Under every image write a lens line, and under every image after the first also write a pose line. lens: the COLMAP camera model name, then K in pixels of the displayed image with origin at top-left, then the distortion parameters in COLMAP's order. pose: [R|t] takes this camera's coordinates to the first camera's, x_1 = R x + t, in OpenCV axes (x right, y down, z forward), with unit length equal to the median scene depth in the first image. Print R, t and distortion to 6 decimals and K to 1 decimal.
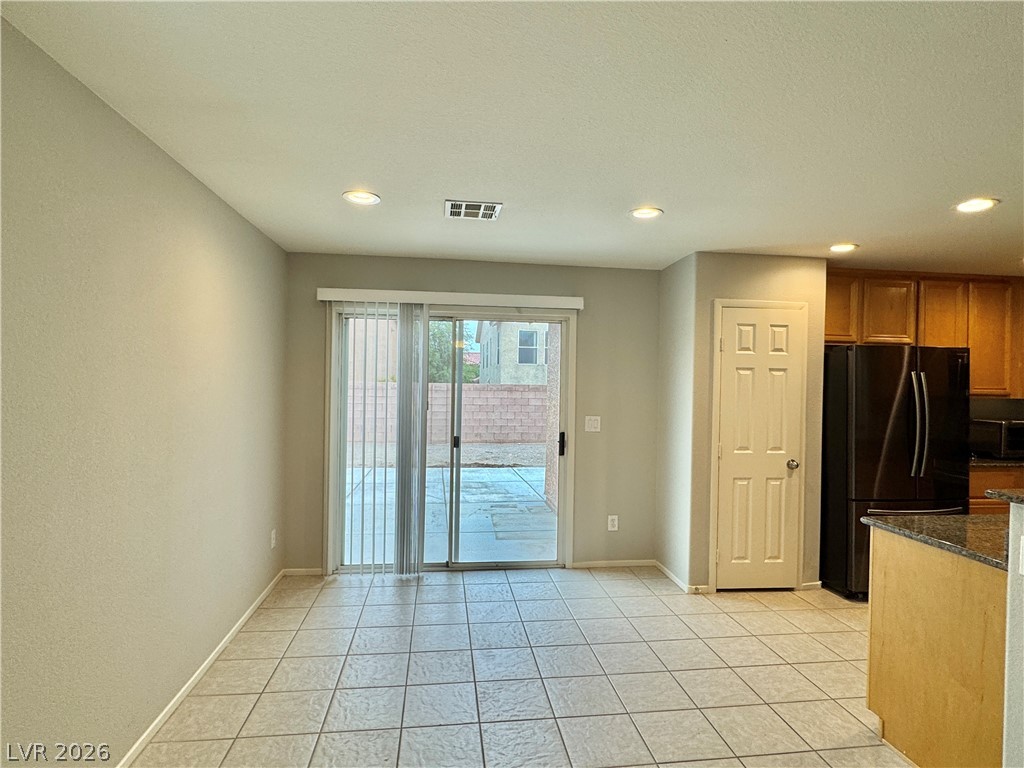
lens RADIAL K [[557.2, 0, 511.1], [0, 557.2, 385.6], [0, 0, 1]] dist [-0.004202, 0.001818]
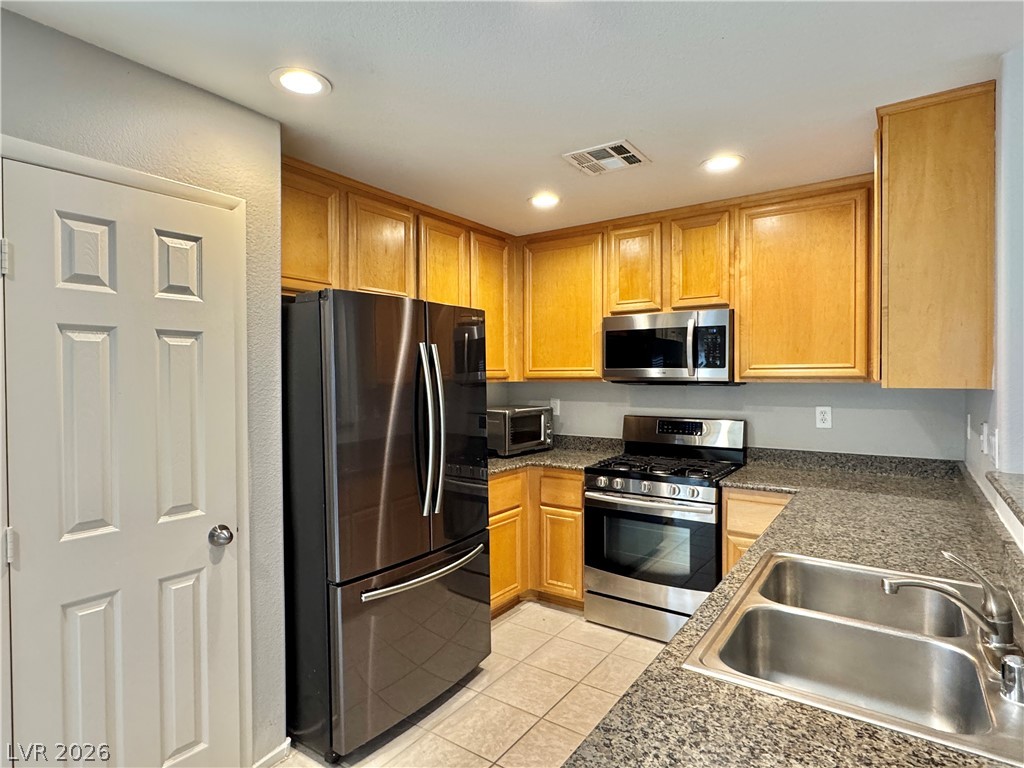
lens RADIAL K [[557.2, 0, 509.1], [0, 557.2, 384.2], [0, 0, 1]] dist [-0.004202, 0.001818]
pose [[0.677821, -0.033727, 0.734453, 0.327013], [0.021293, 0.999429, 0.026244, 0.006069], [-0.734918, -0.002150, 0.678152, 0.497623]]
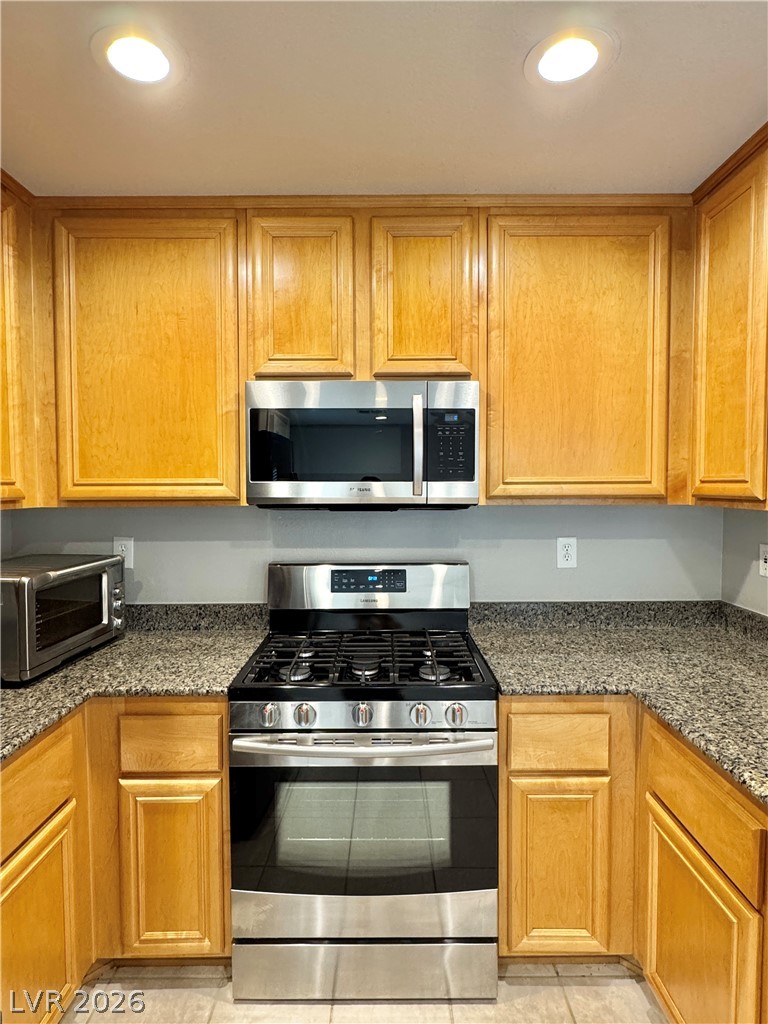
lens RADIAL K [[557.2, 0, 385.3], [0, 557.2, 509.4], [0, 0, 1]] dist [-0.004202, 0.001818]
pose [[0.123983, -0.057765, 0.990602, 0.630668], [0.011889, 0.998319, 0.056727, 0.006202], [-0.992213, 0.004744, 0.124461, 0.809373]]
